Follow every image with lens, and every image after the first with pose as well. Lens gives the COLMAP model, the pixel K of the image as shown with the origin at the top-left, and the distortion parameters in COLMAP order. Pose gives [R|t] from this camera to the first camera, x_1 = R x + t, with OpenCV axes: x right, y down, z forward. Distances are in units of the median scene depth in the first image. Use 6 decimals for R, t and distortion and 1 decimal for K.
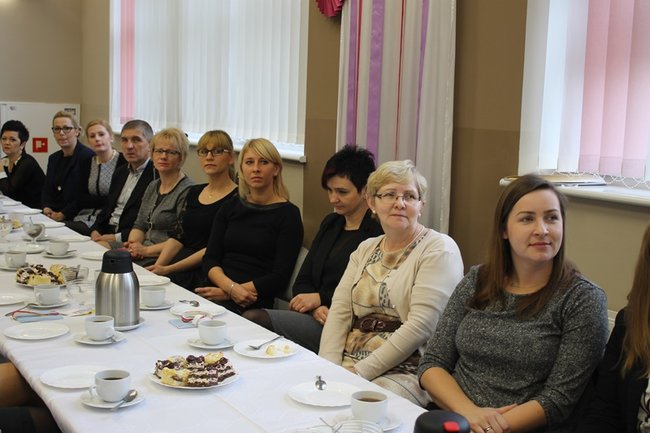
lens RADIAL K [[901.6, 0, 326.5], [0, 901.6, 212.4], [0, 0, 1]] dist [0.016145, 0.000000]
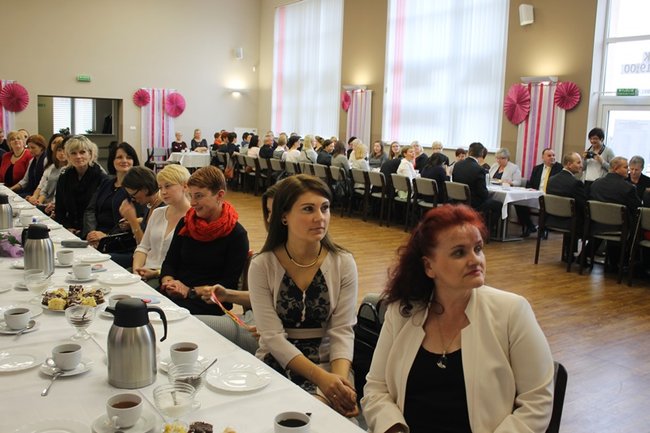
lens RADIAL K [[644.3, 0, 325.6], [0, 644.3, 216.7], [0, 0, 1]] dist [-0.060564, 0.000000]
pose [[0.999091, 0.011000, 0.041182, -0.147061], [-0.011184, 0.999928, 0.004248, 0.209336], [-0.041132, -0.004705, 0.999143, -1.506418]]
